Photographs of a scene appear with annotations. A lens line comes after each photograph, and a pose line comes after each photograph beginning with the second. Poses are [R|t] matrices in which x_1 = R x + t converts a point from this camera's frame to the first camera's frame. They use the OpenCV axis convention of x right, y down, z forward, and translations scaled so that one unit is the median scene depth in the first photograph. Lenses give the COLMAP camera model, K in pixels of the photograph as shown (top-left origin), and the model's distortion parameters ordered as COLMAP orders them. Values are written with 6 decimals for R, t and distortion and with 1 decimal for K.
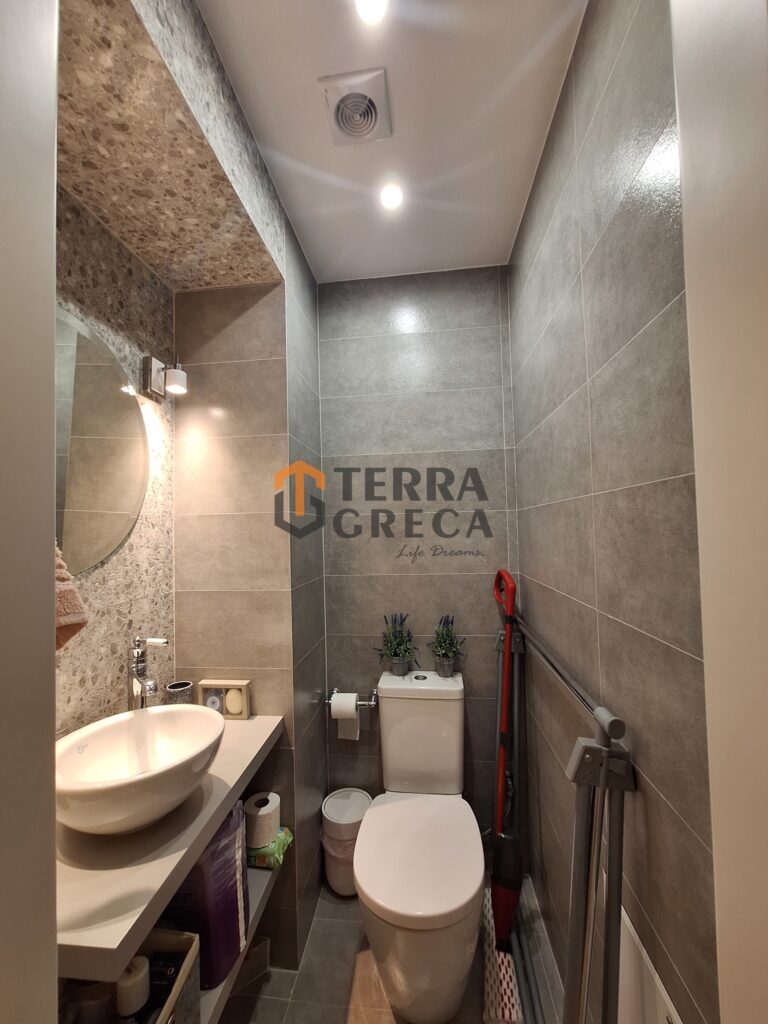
lens RADIAL K [[401.4, 0, 386.1], [0, 401.4, 519.1], [0, 0, 1]] dist [-0.010372, 0.002007]
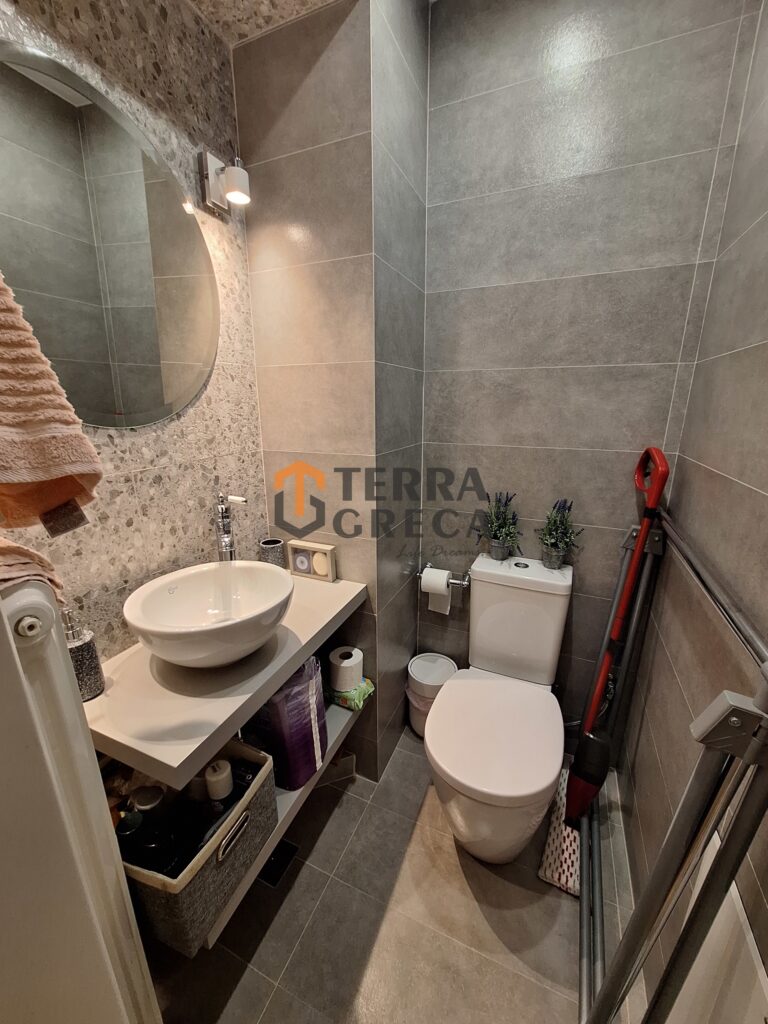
lens RADIAL K [[401.4, 0, 386.1], [0, 401.4, 519.1], [0, 0, 1]] dist [-0.010372, 0.002007]
pose [[0.952890, 0.105742, -0.284287, 0.051108], [-0.012501, 0.950158, 0.311517, 0.033292], [0.303058, -0.293288, 0.906718, 0.166618]]
